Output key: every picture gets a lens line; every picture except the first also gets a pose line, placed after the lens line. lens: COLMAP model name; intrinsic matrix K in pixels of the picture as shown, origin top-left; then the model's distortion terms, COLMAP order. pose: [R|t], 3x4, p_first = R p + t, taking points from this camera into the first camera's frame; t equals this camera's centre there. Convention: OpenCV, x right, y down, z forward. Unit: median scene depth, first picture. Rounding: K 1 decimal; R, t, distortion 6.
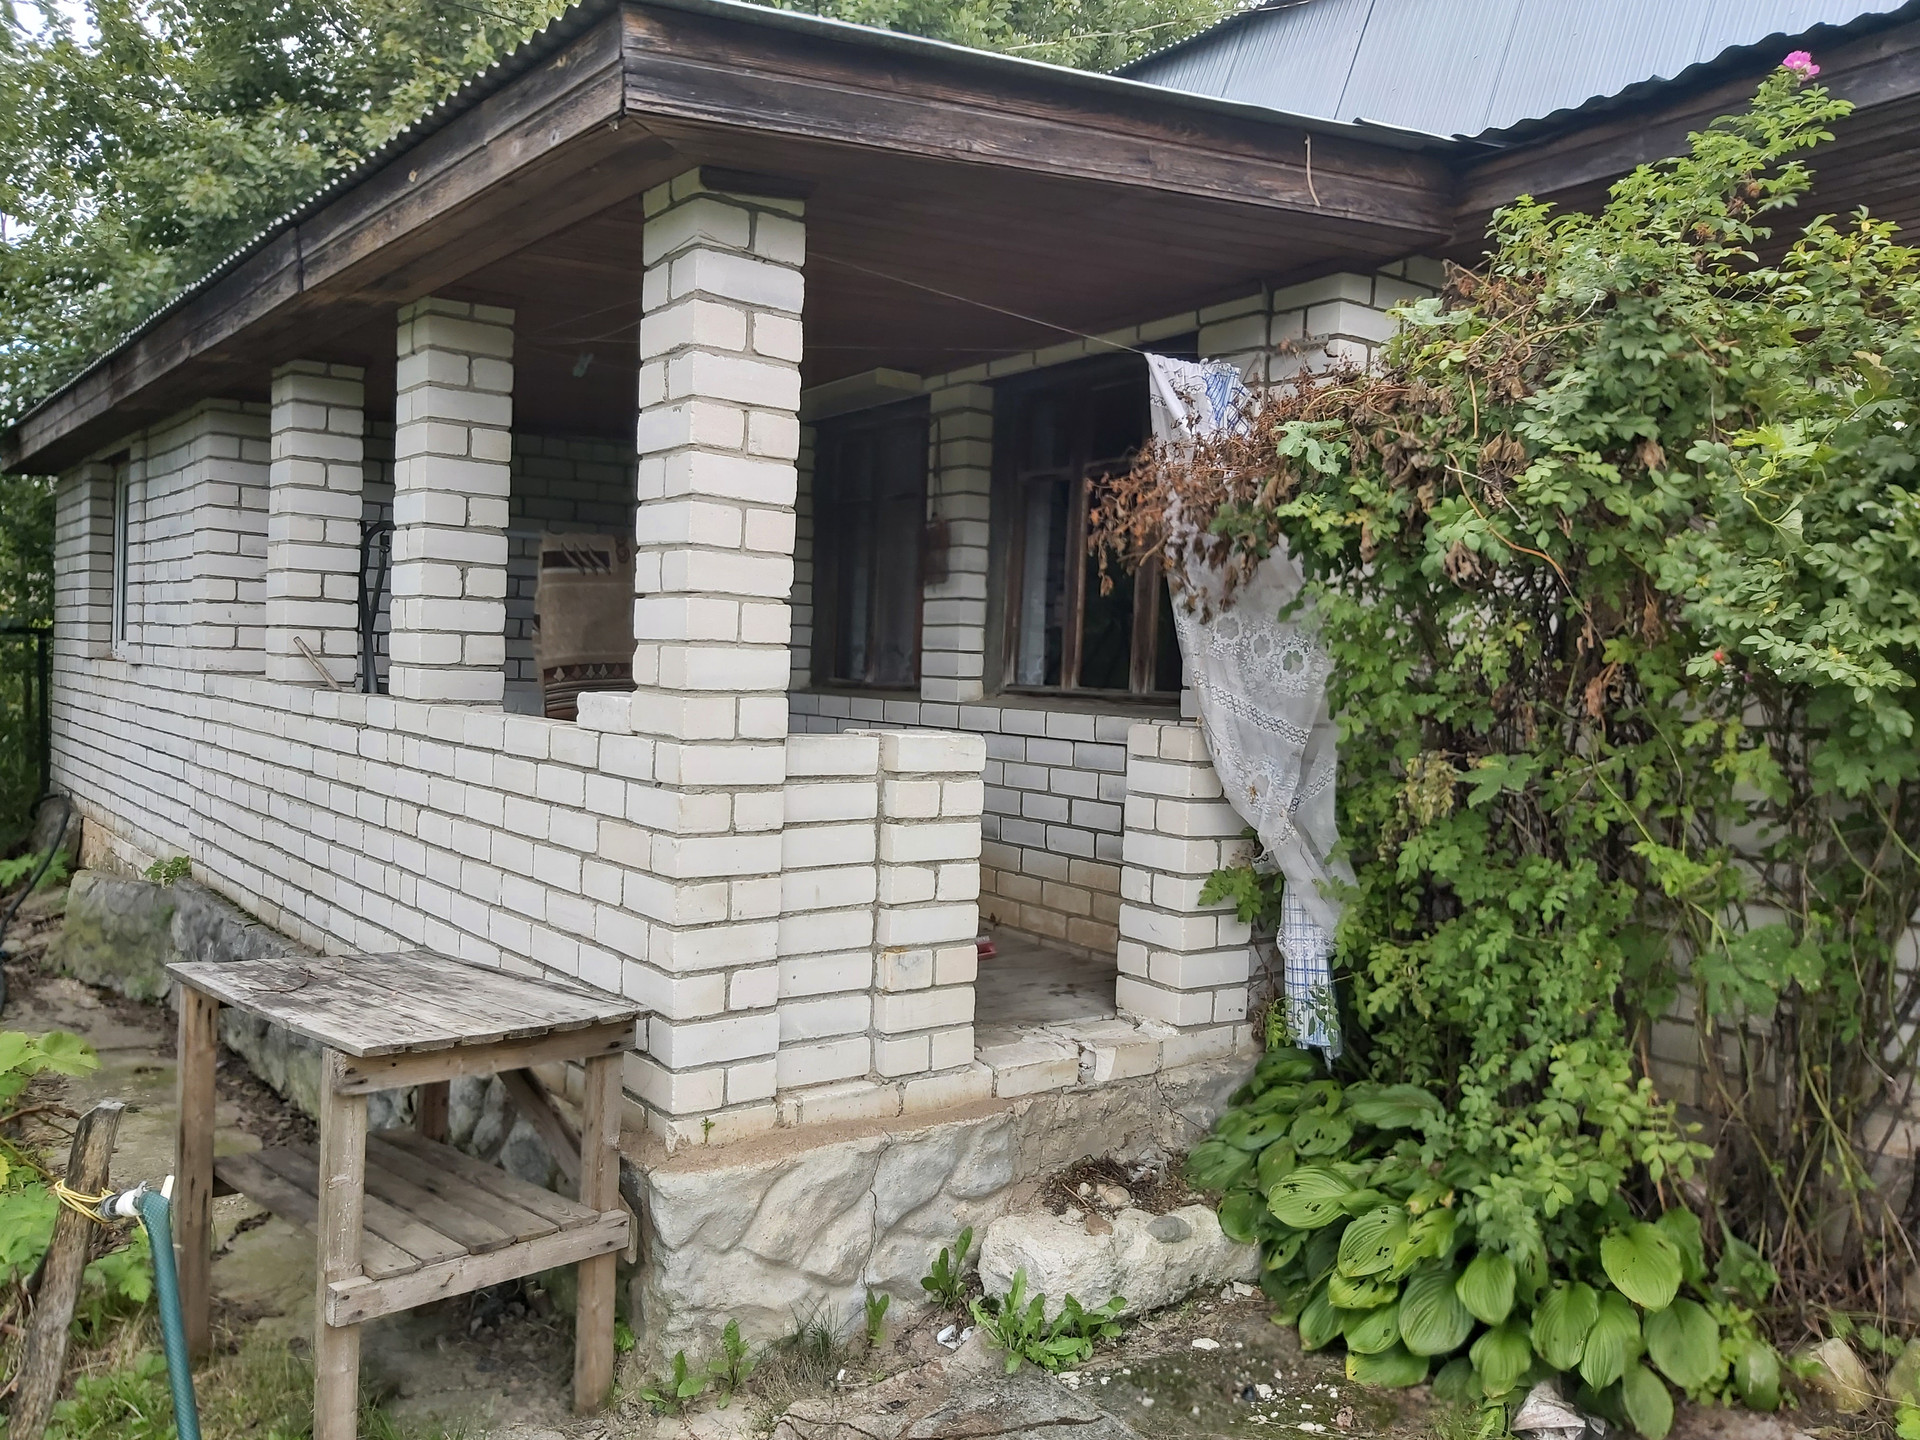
lens RADIAL K [[1520.3, 0, 957.4], [0, 1520.3, 750.5], [0, 0, 1]] dist [0.089610, -0.127003]
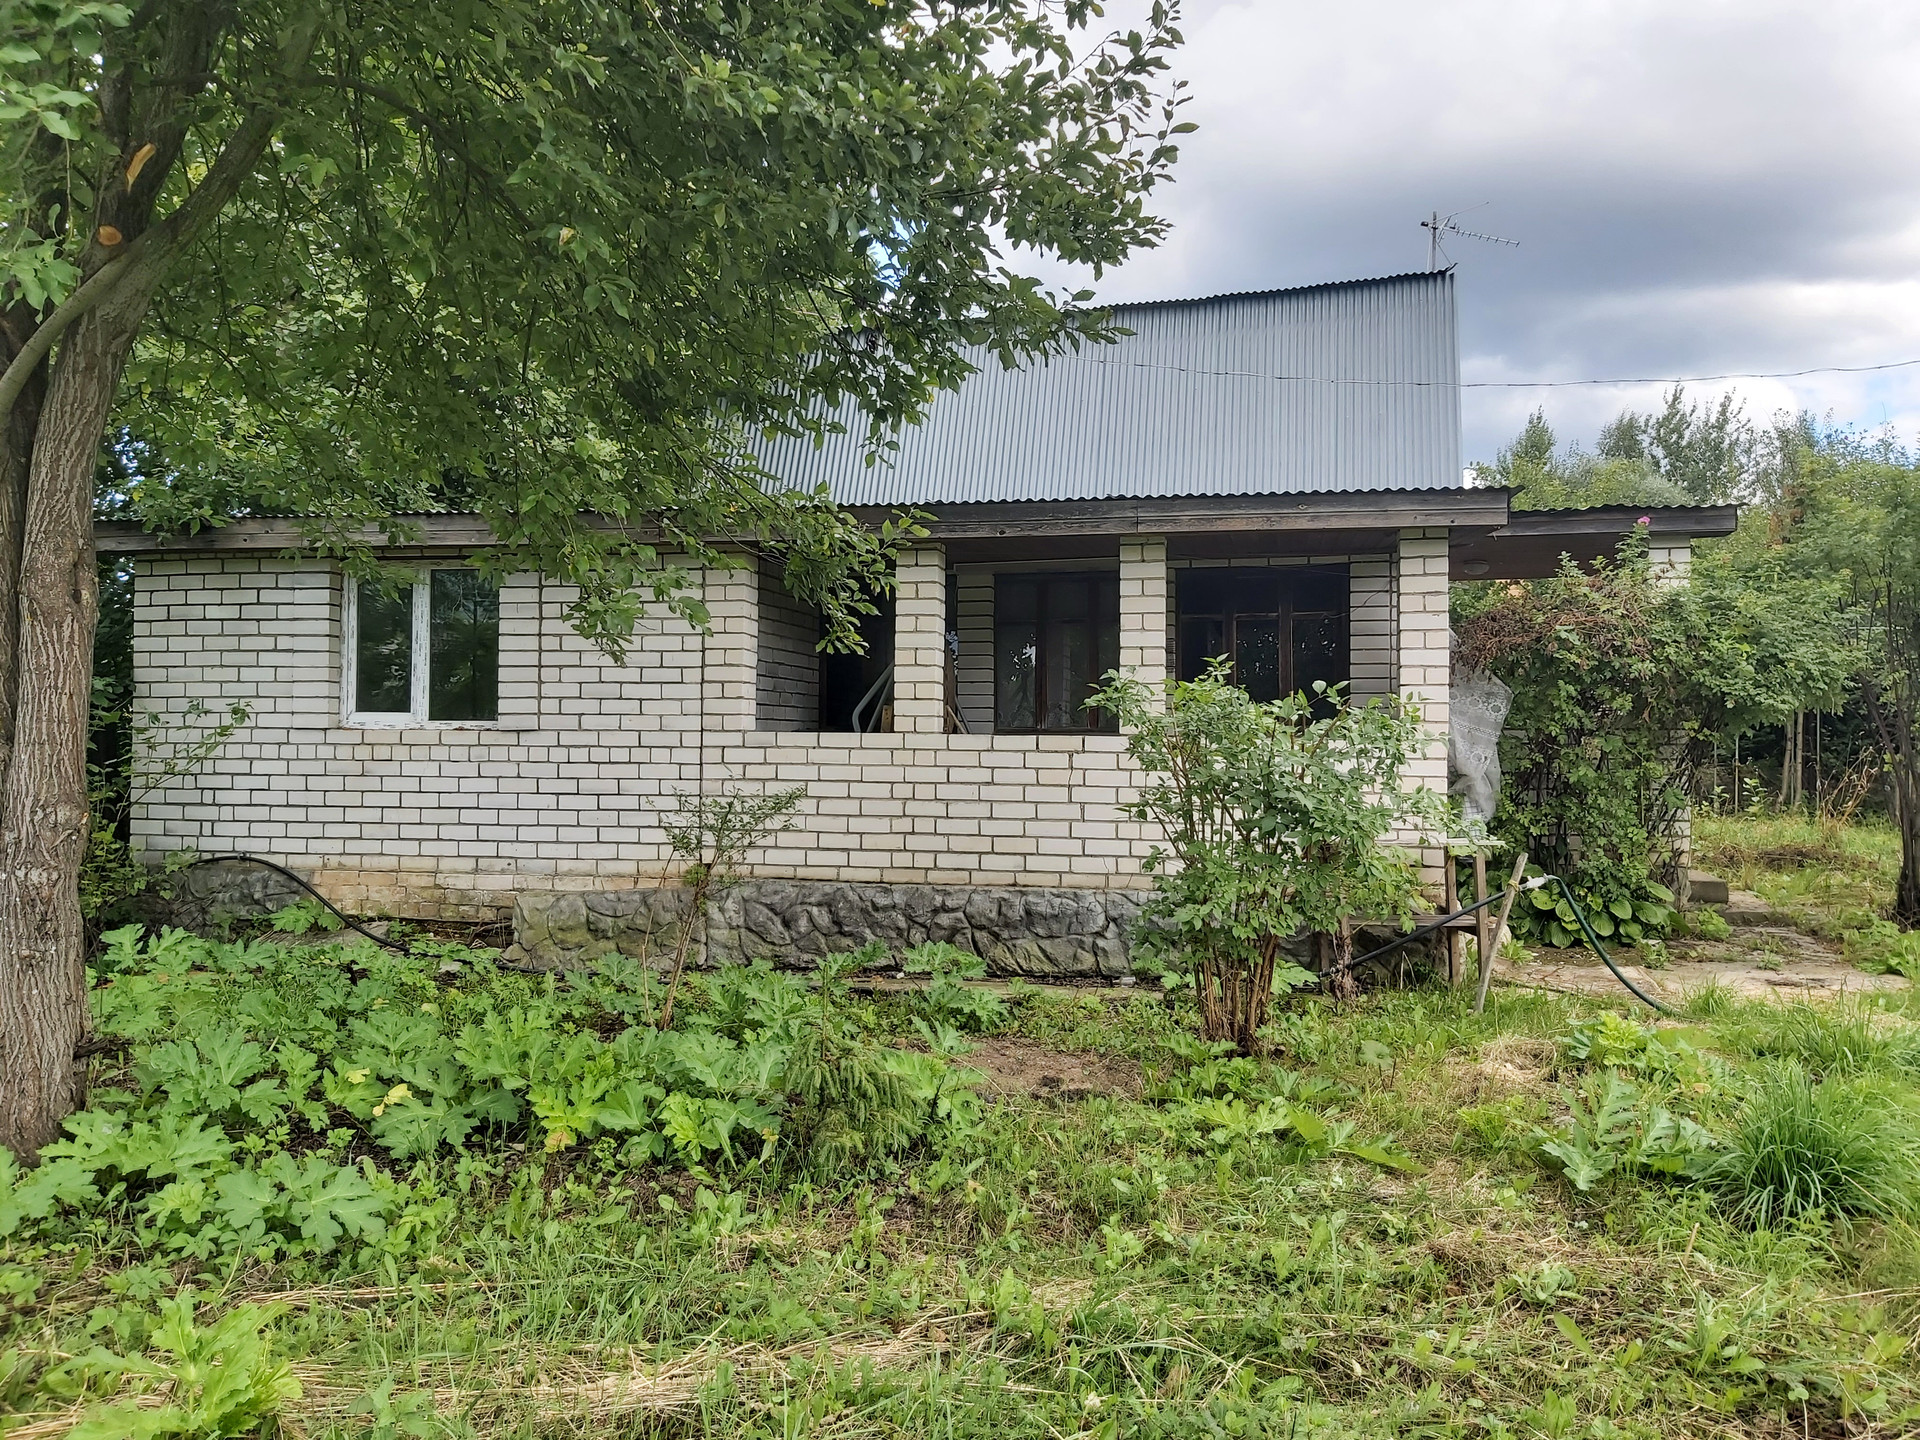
lens RADIAL K [[1520.3, 0, 957.4], [0, 1520.3, 750.5], [0, 0, 1]] dist [0.089610, -0.127003]
pose [[0.751713, -0.031214, 0.658751, -2.473114], [0.056751, 0.998236, -0.017459, 0.009095], [-0.657044, 0.050509, 0.752158, -0.419596]]
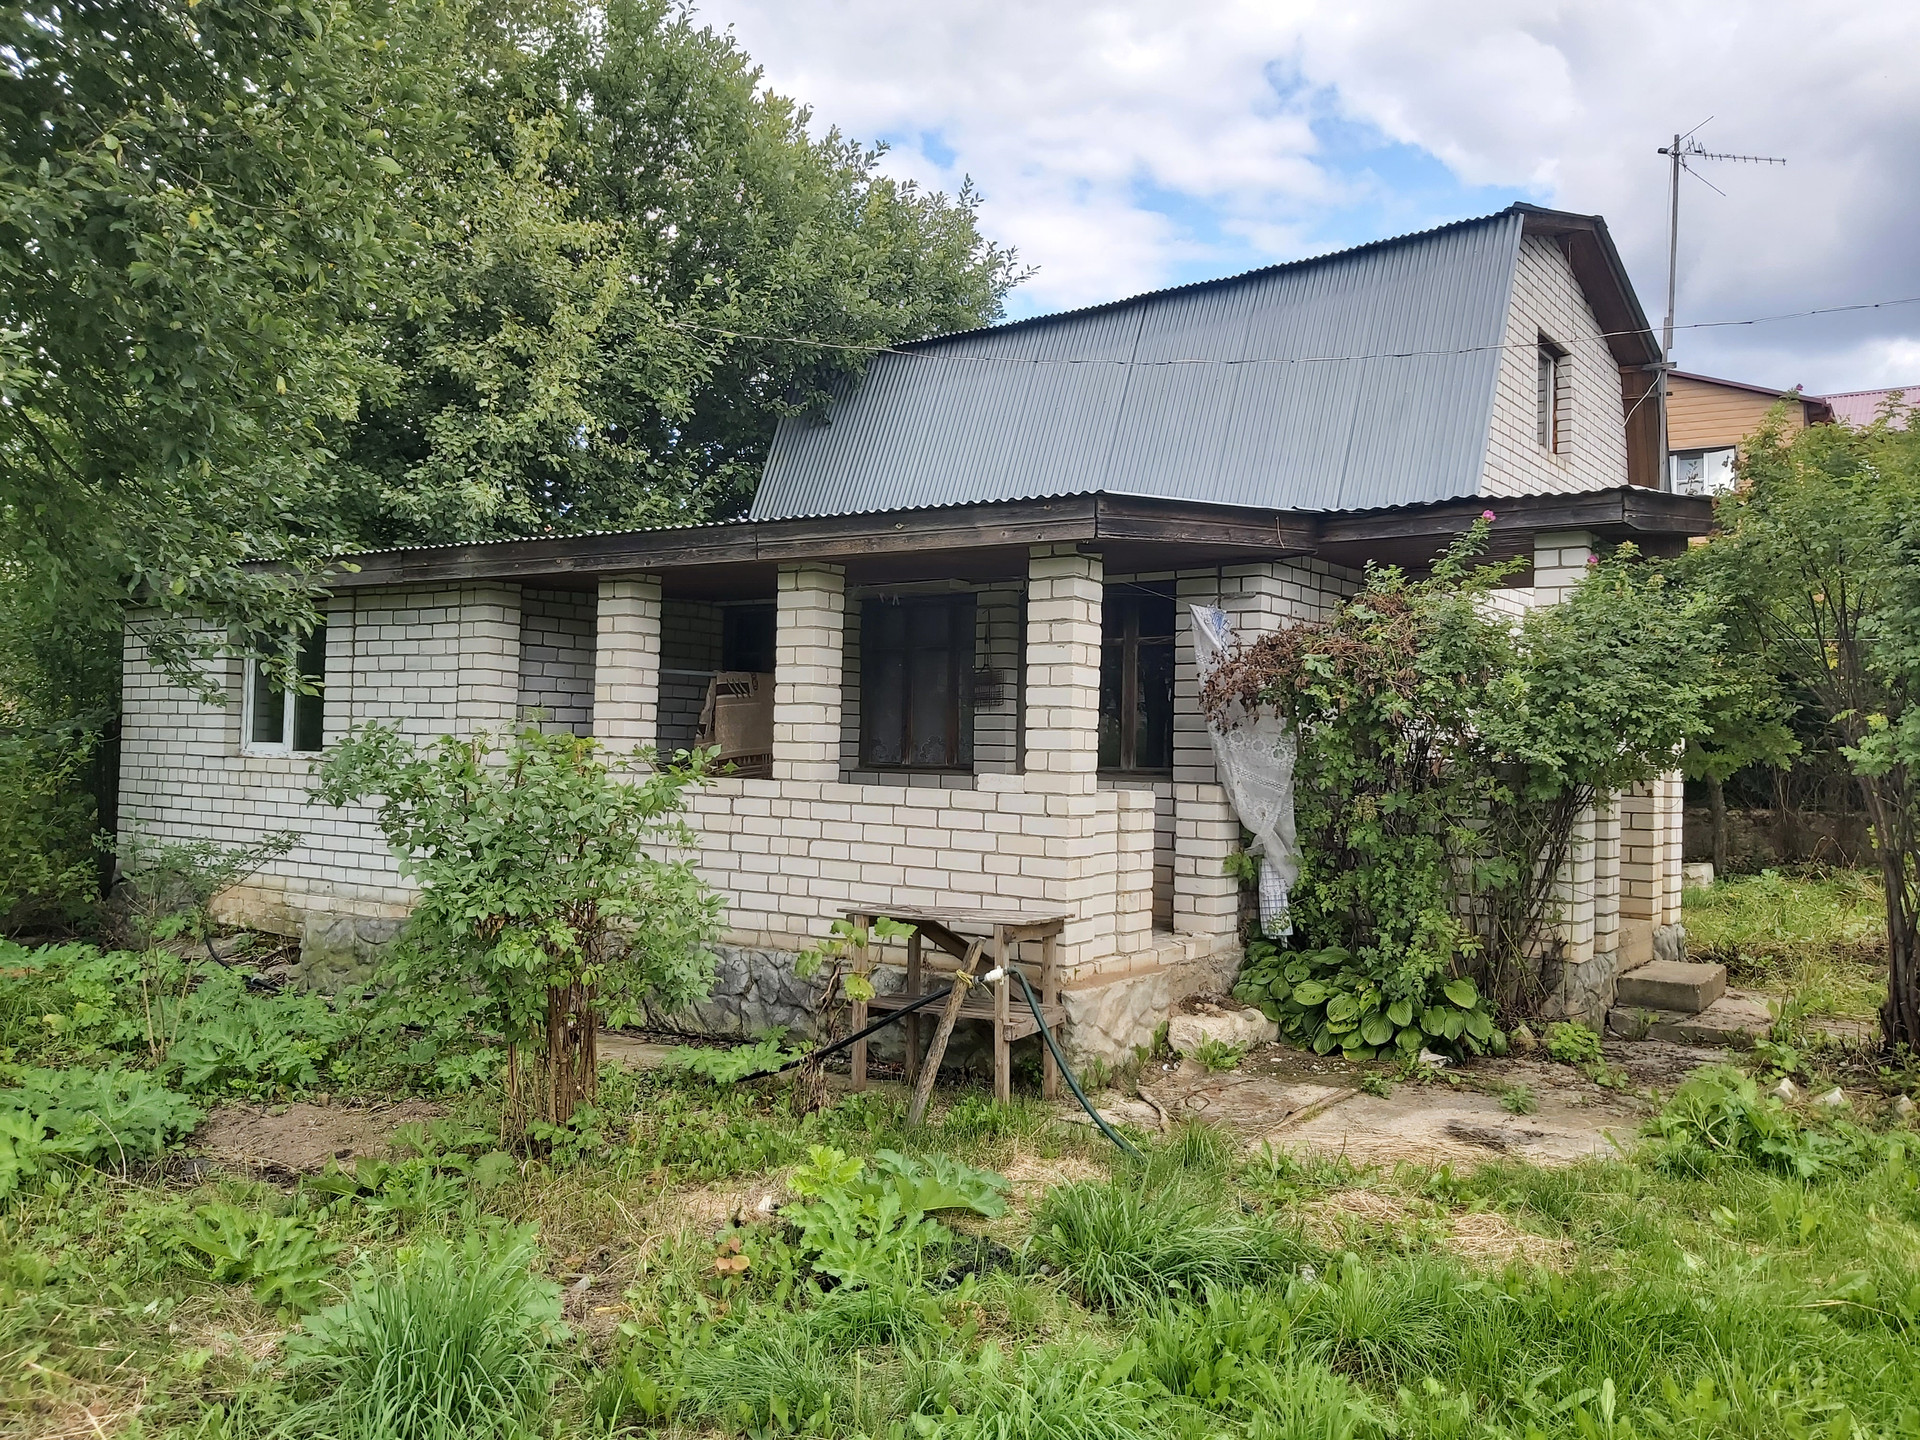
lens RADIAL K [[1520.3, 0, 957.4], [0, 1520.3, 750.5], [0, 0, 1]] dist [0.089610, -0.127003]
pose [[0.949610, -0.014572, 0.313096, -0.989906], [0.028780, 0.998753, -0.040806, 0.013289], [-0.312111, 0.047761, 0.948844, -1.013285]]
